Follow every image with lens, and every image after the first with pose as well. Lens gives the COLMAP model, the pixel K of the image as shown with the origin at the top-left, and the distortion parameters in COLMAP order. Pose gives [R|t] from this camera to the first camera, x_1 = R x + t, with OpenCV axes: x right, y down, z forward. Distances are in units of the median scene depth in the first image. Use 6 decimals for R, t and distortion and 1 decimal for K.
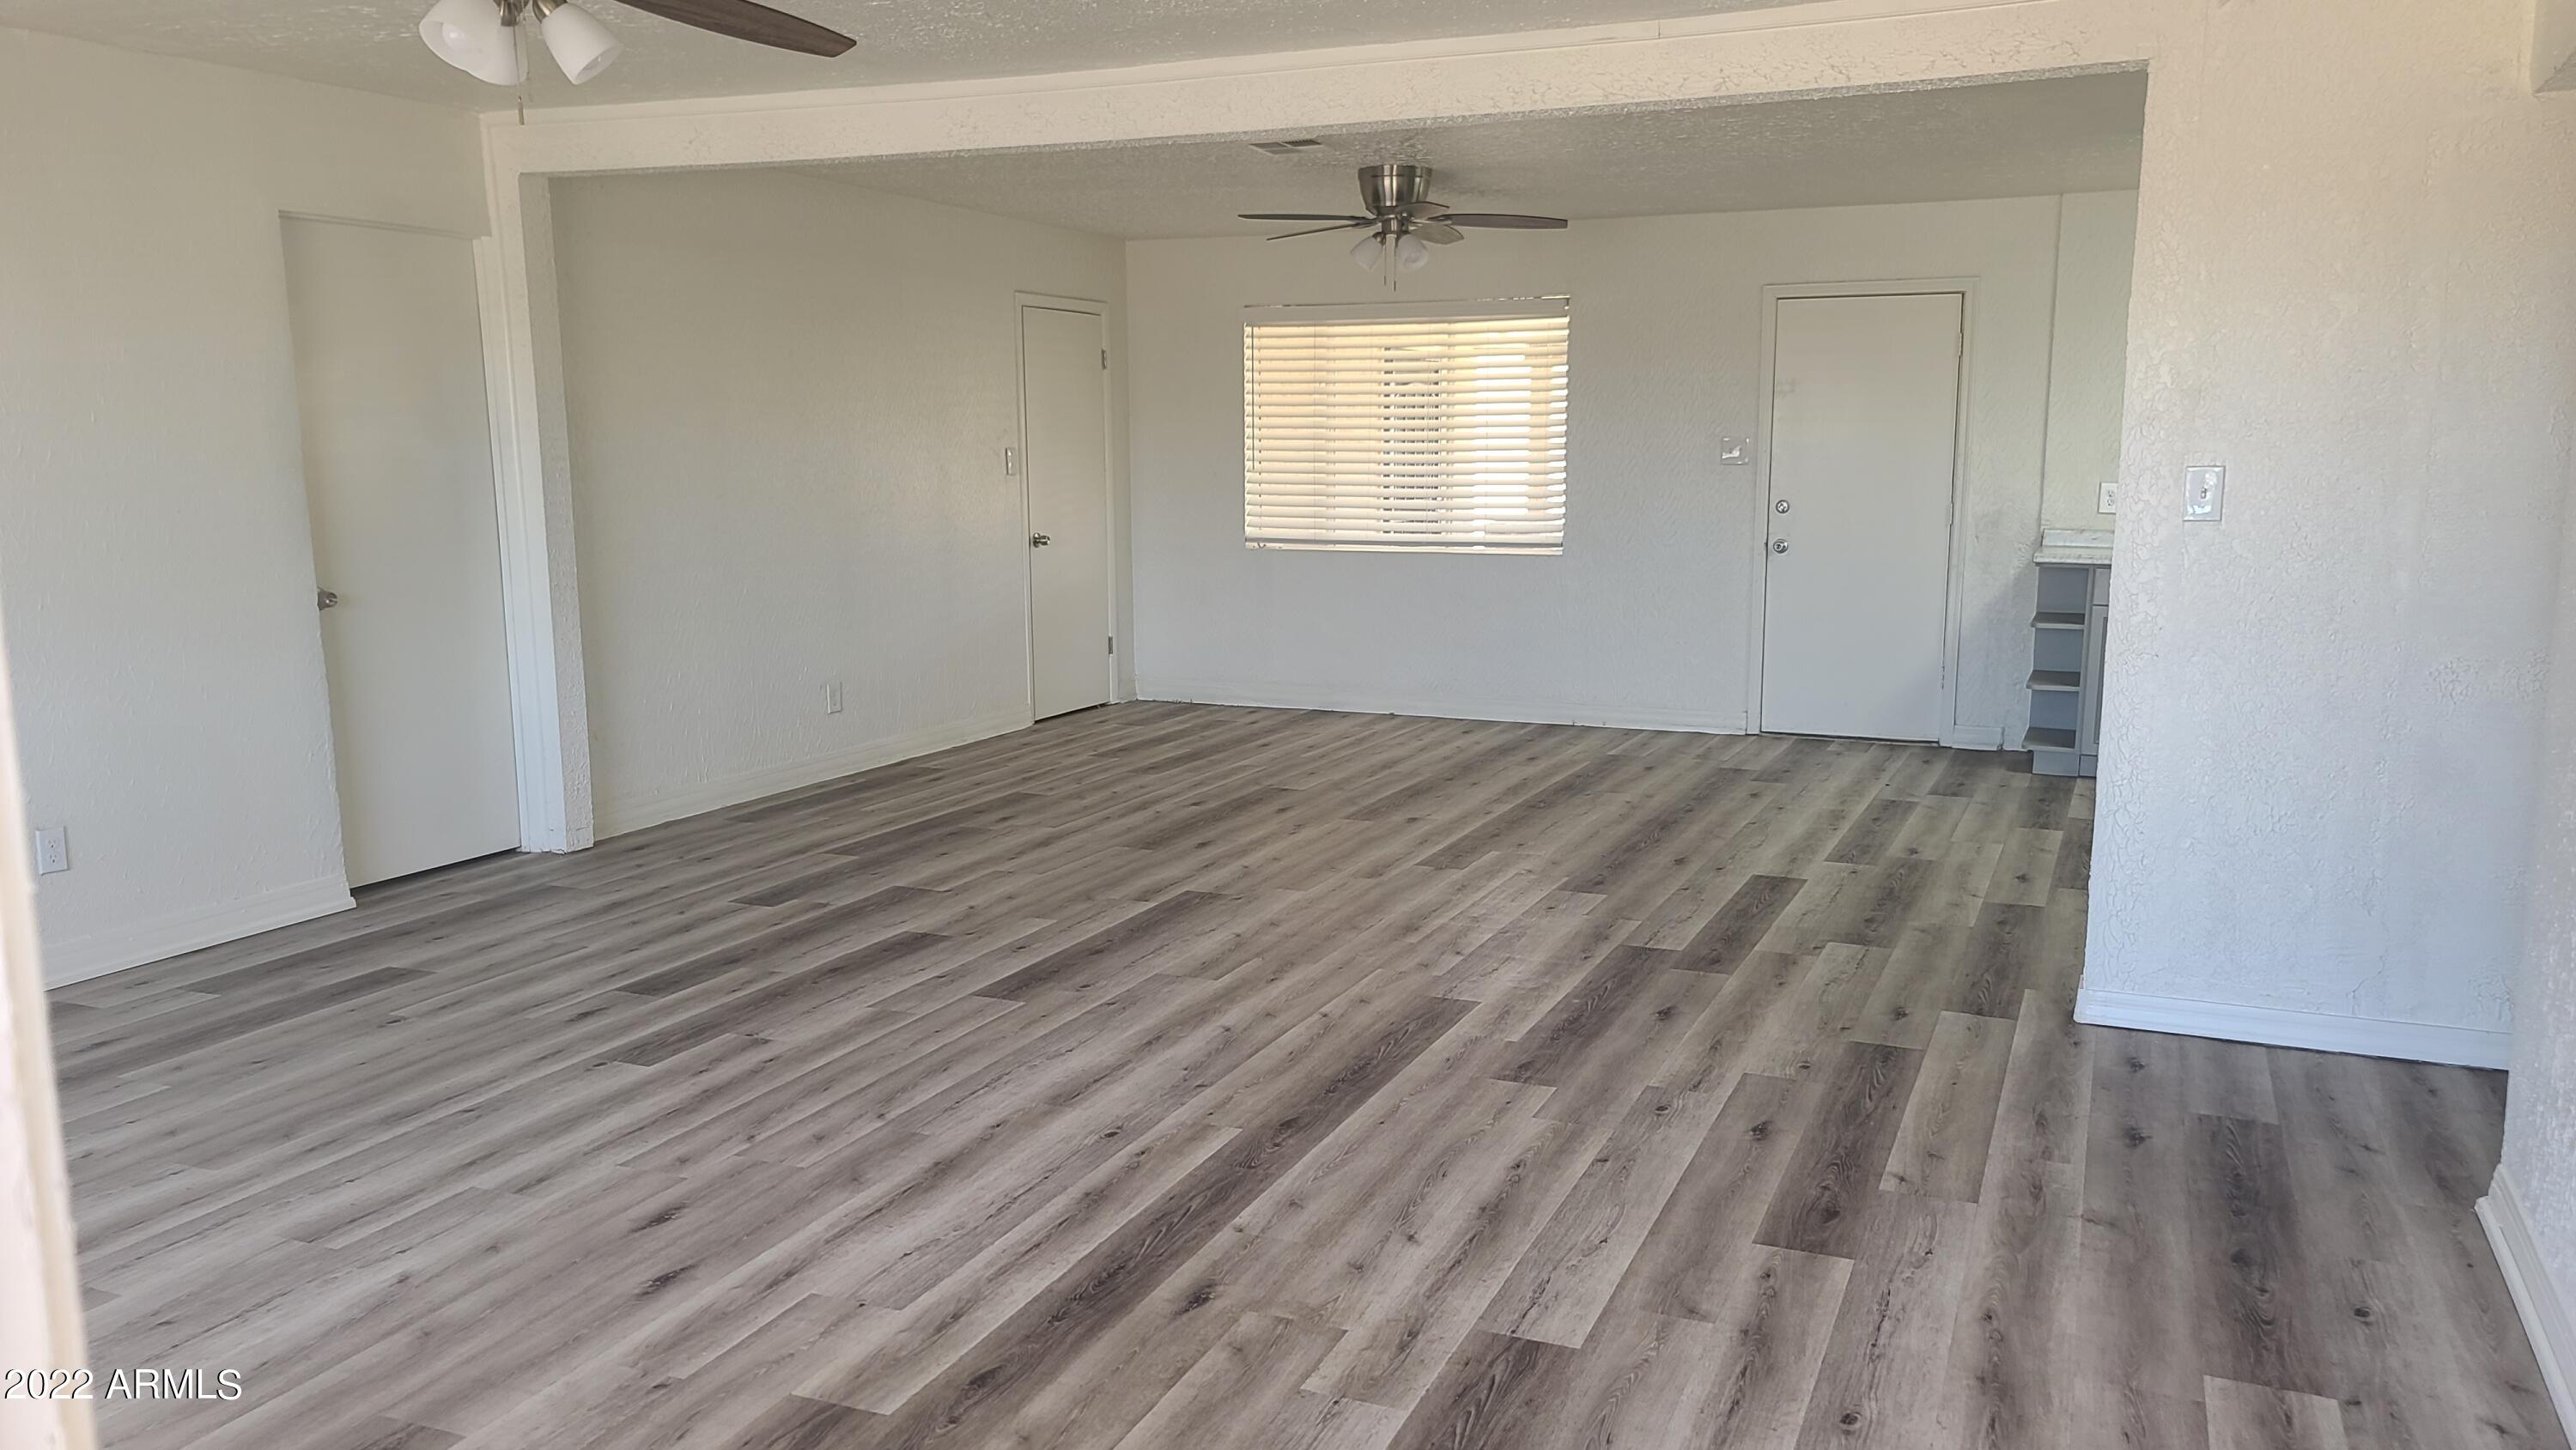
lens RADIAL K [[1900.3, 0, 1337.6], [0, 1900.3, 743.0], [0, 0, 1]] dist [0.058650, -0.024225]
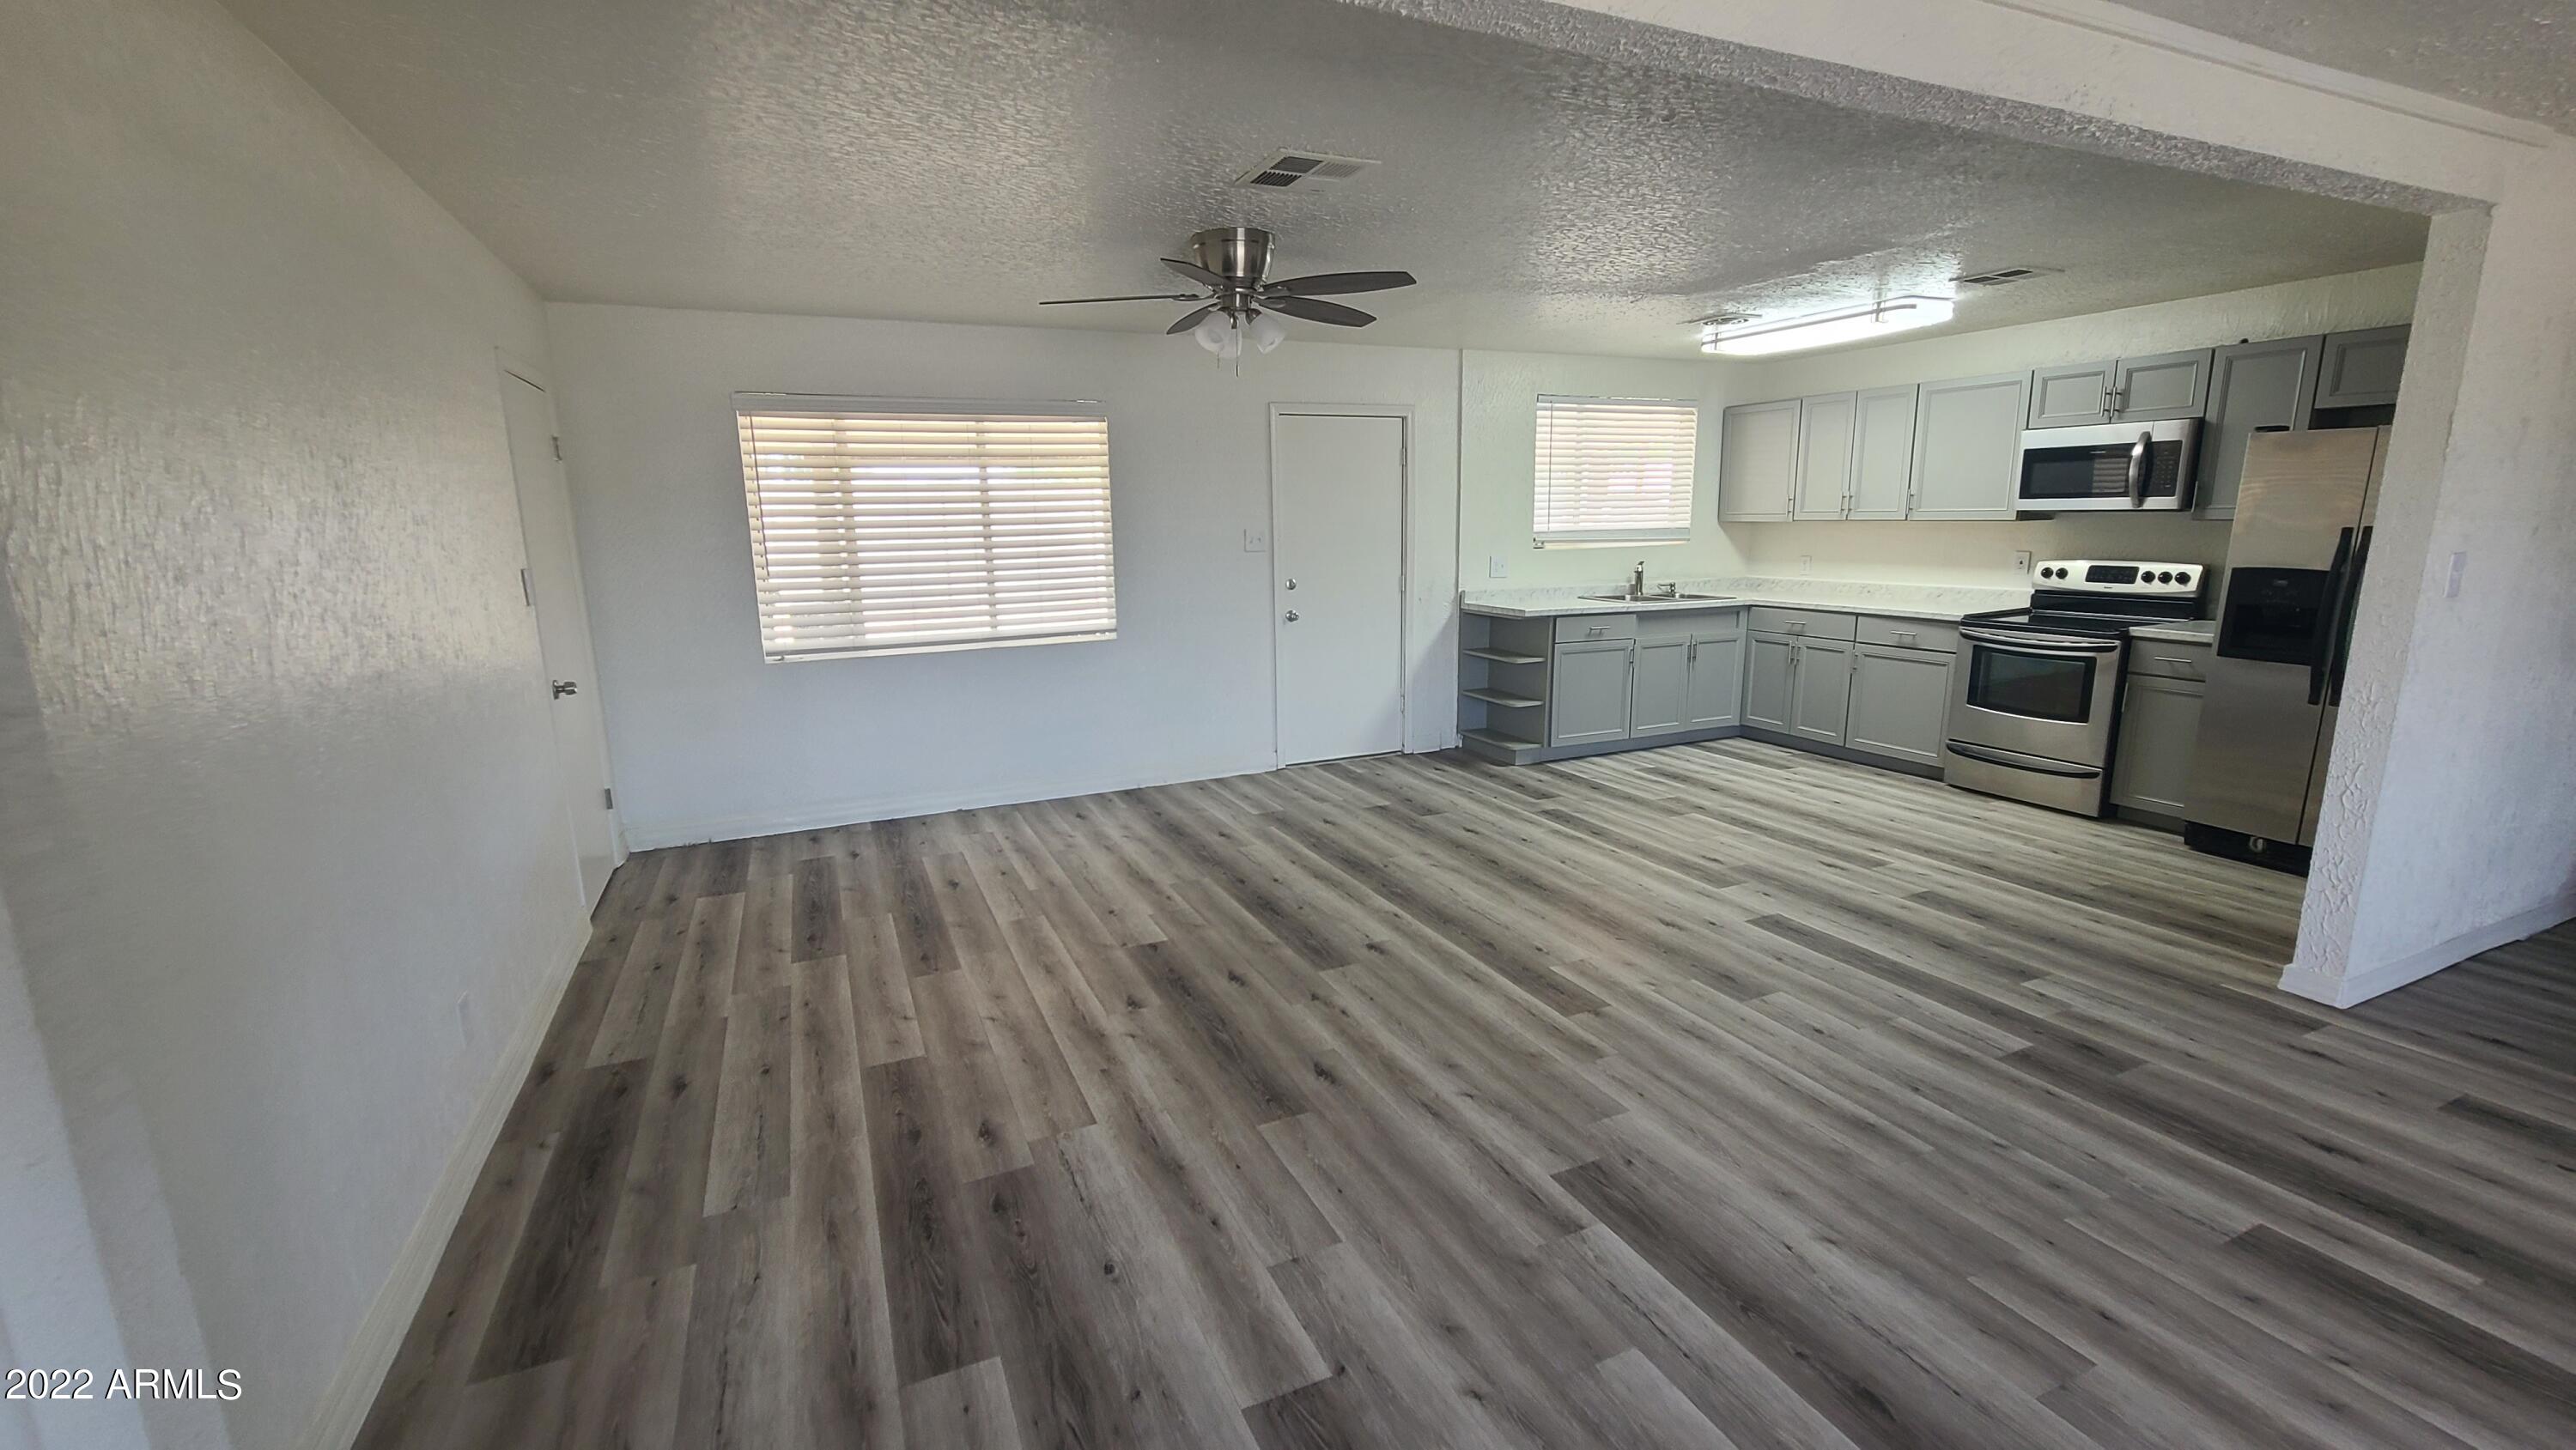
lens RADIAL K [[1067.8, 0, 1277.7], [0, 1067.8, 721.8], [0, 0, 1]] dist [-0.000256, 0.000228]
pose [[0.679534, -0.154387, 0.717216, -0.497413], [0.133187, 0.987323, 0.086340, -0.171101], [-0.721454, 0.036852, 0.691481, 0.938642]]
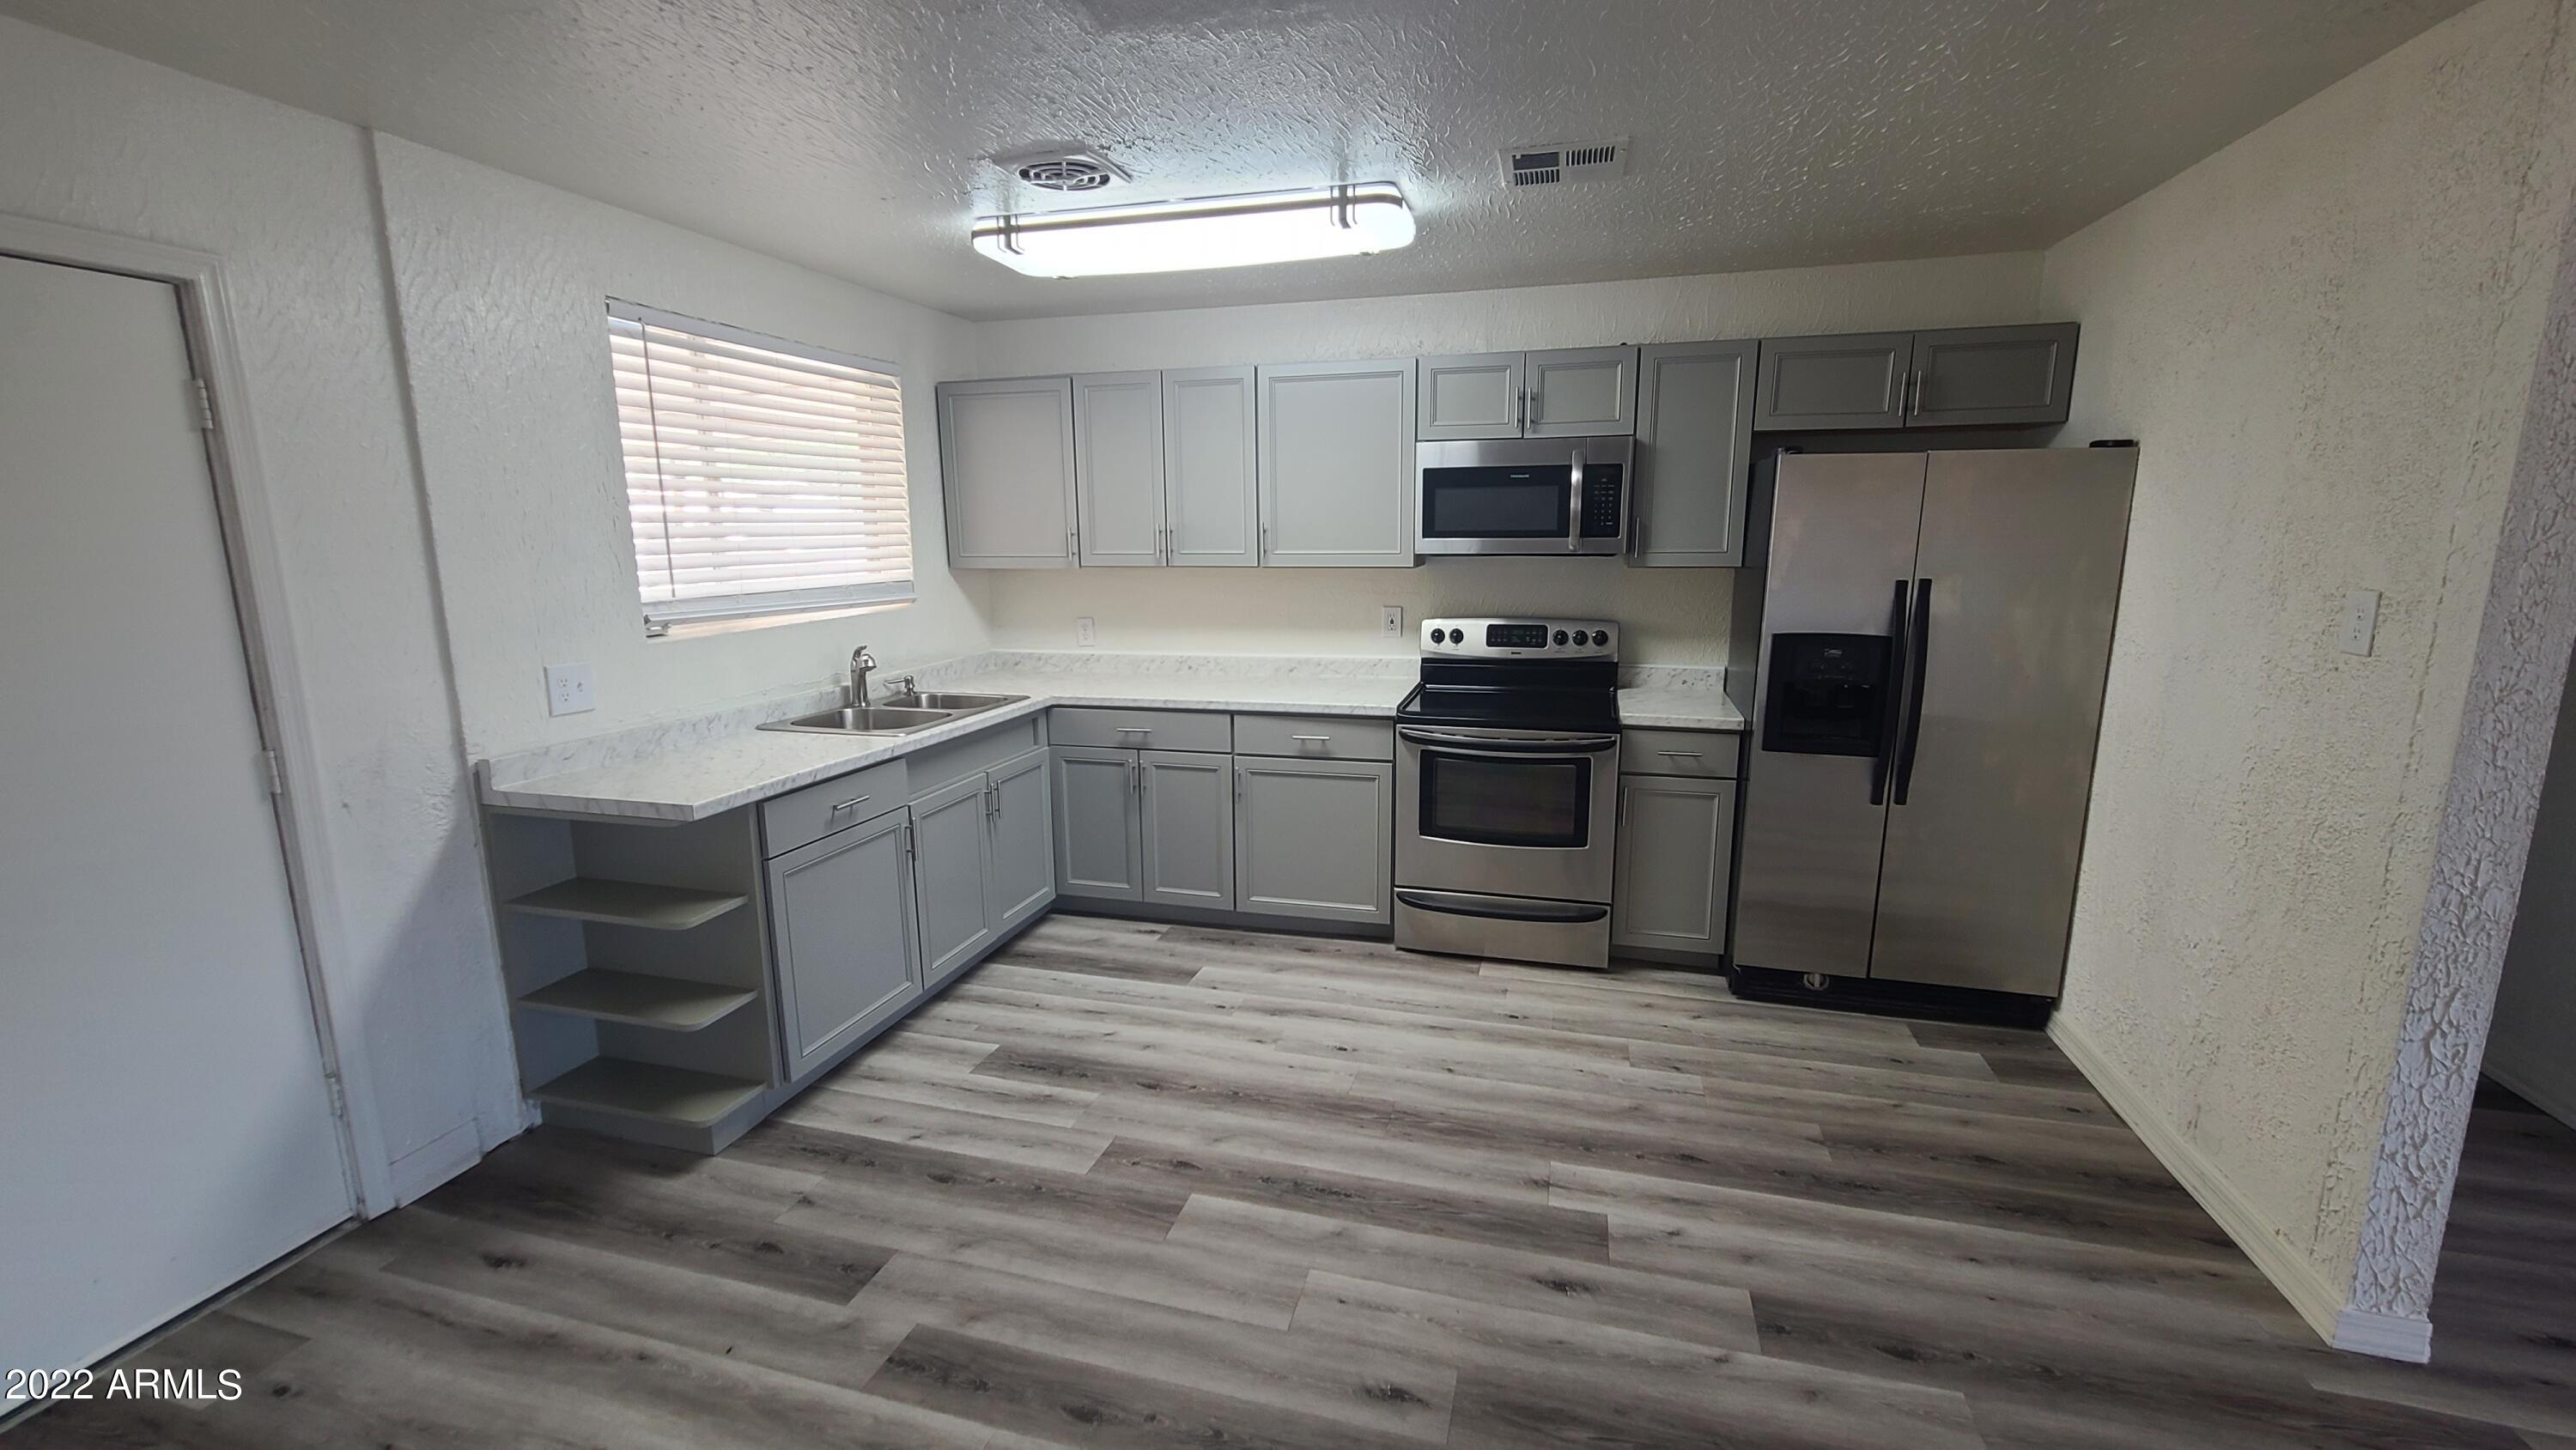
lens RADIAL K [[1067.8, 0, 1287.9], [0, 1067.8, 728.8], [0, 0, 1]] dist [-0.000256, 0.000228]
pose [[-0.123790, -0.185837, 0.974752, 0.064092], [0.165911, 0.964603, 0.204972, -0.242860], [-0.978340, 0.187096, -0.088576, 1.330602]]
